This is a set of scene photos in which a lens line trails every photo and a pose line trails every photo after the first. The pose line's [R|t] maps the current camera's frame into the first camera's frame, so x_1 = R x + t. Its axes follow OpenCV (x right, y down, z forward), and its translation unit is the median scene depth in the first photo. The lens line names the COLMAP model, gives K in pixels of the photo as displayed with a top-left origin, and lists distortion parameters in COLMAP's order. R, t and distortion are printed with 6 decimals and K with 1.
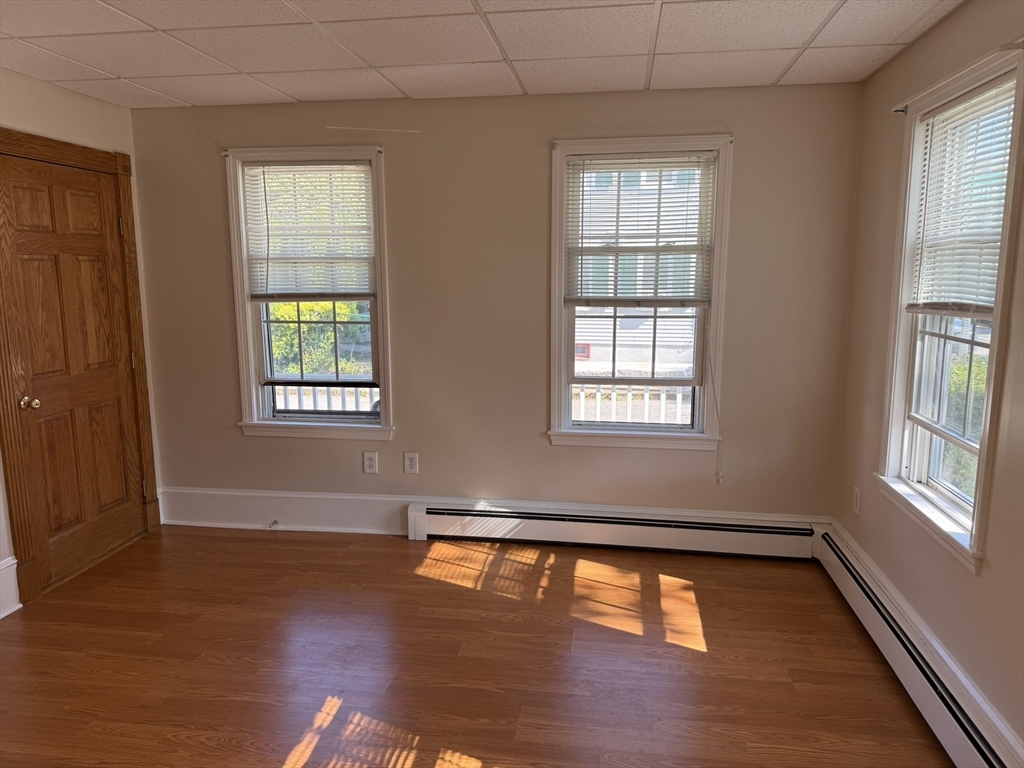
lens RADIAL K [[724.8, 0, 460.6], [0, 724.8, 385.0], [0, 0, 1]] dist [0.063503, -0.077294]
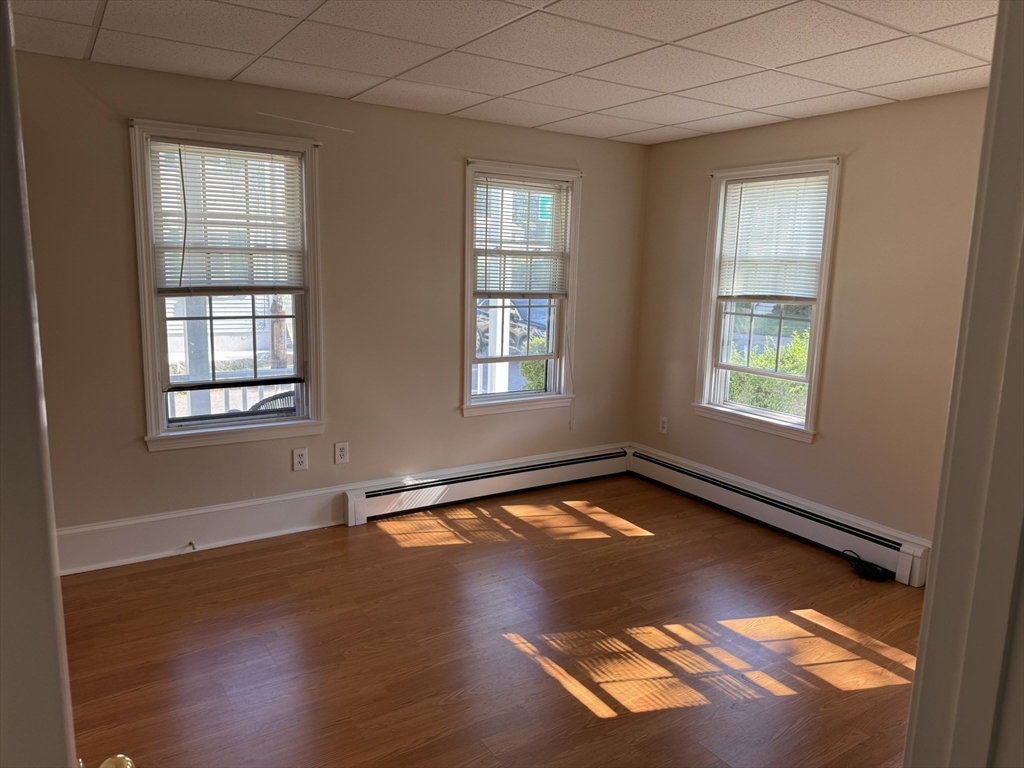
lens RADIAL K [[724.8, 0, 520.9], [0, 724.8, 381.2], [0, 0, 1]] dist [0.063503, -0.077294]
pose [[0.738872, -0.085515, 0.668398, -0.593143], [0.079387, 0.996054, 0.039678, -0.014547], [-0.669153, 0.023745, 0.742745, 0.069425]]
